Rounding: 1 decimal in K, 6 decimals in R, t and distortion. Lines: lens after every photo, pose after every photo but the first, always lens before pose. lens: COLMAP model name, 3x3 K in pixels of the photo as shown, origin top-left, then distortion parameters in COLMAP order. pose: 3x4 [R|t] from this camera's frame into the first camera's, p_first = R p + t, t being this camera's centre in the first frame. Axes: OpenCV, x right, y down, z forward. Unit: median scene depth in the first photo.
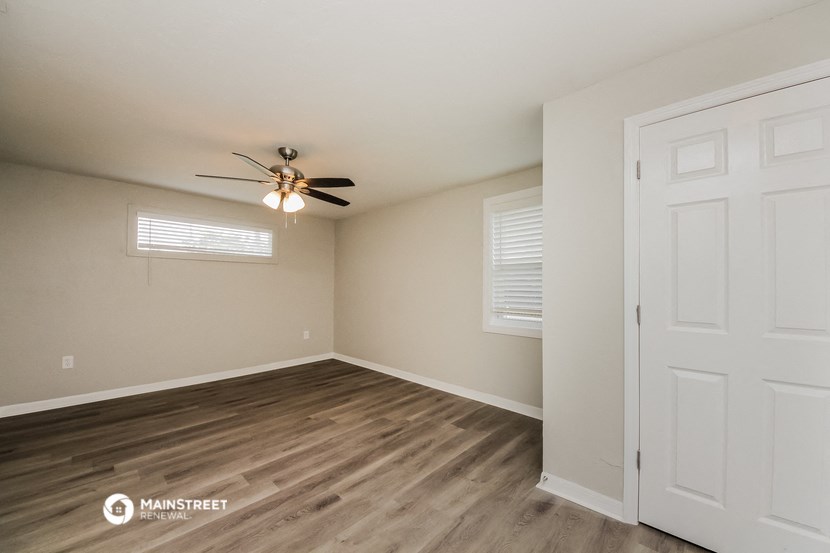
lens RADIAL K [[310.9, 0, 415.0], [0, 310.9, 276.5], [0, 0, 1]] dist [-0.000646, -0.000164]
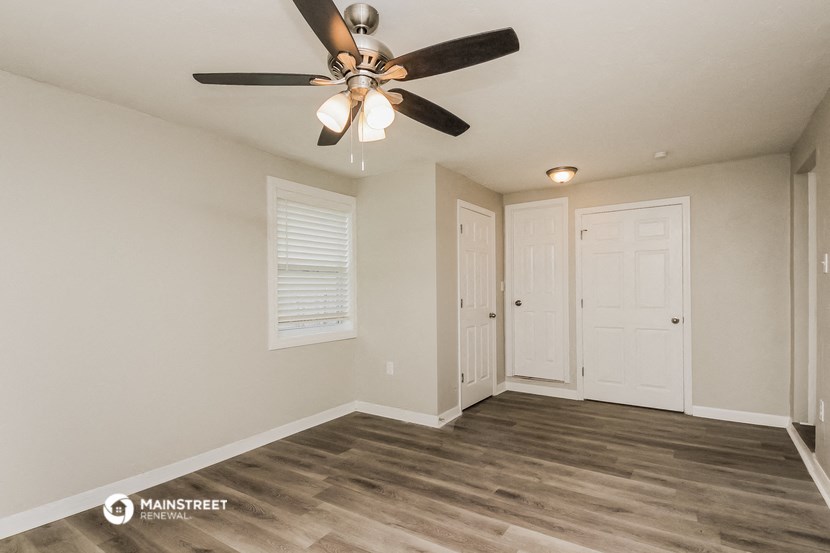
lens RADIAL K [[427.1, 0, 415.3], [0, 427.1, 289.6], [0, 0, 1]] dist [0.001425, 0.000298]
pose [[-0.158529, -0.004001, 0.987346, -1.140278], [-0.008507, 0.999960, 0.002687, 0.029706], [-0.987318, -0.007973, -0.158557, 1.069664]]
